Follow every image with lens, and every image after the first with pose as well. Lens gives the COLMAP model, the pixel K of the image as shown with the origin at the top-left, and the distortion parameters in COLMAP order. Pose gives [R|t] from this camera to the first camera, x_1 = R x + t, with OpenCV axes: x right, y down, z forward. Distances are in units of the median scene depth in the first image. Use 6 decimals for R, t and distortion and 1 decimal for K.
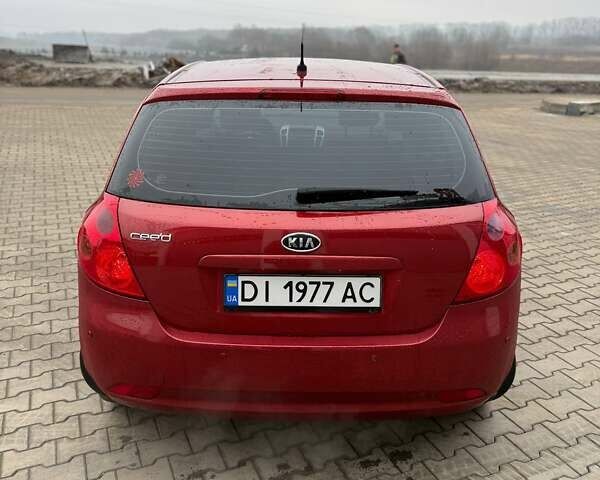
lens RADIAL K [[561.0, 0, 298.6], [0, 561.0, 227.5], [0, 0, 1]] dist [0.006847, -0.004529]
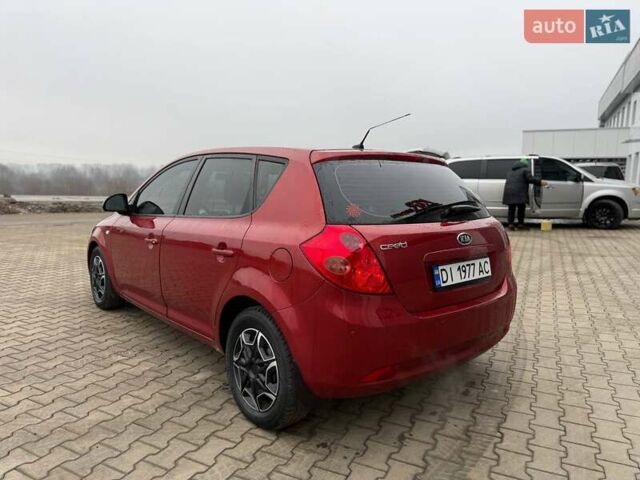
lens RADIAL K [[443.2, 0, 320.0], [0, 443.2, 240.0], [0, 0, 1]] dist [0.058706, -0.076747]
pose [[0.759845, -0.078128, 0.645393, -0.799521], [0.194766, 0.974510, -0.111336, 0.064001], [-0.620244, 0.210299, 0.755693, 0.209781]]
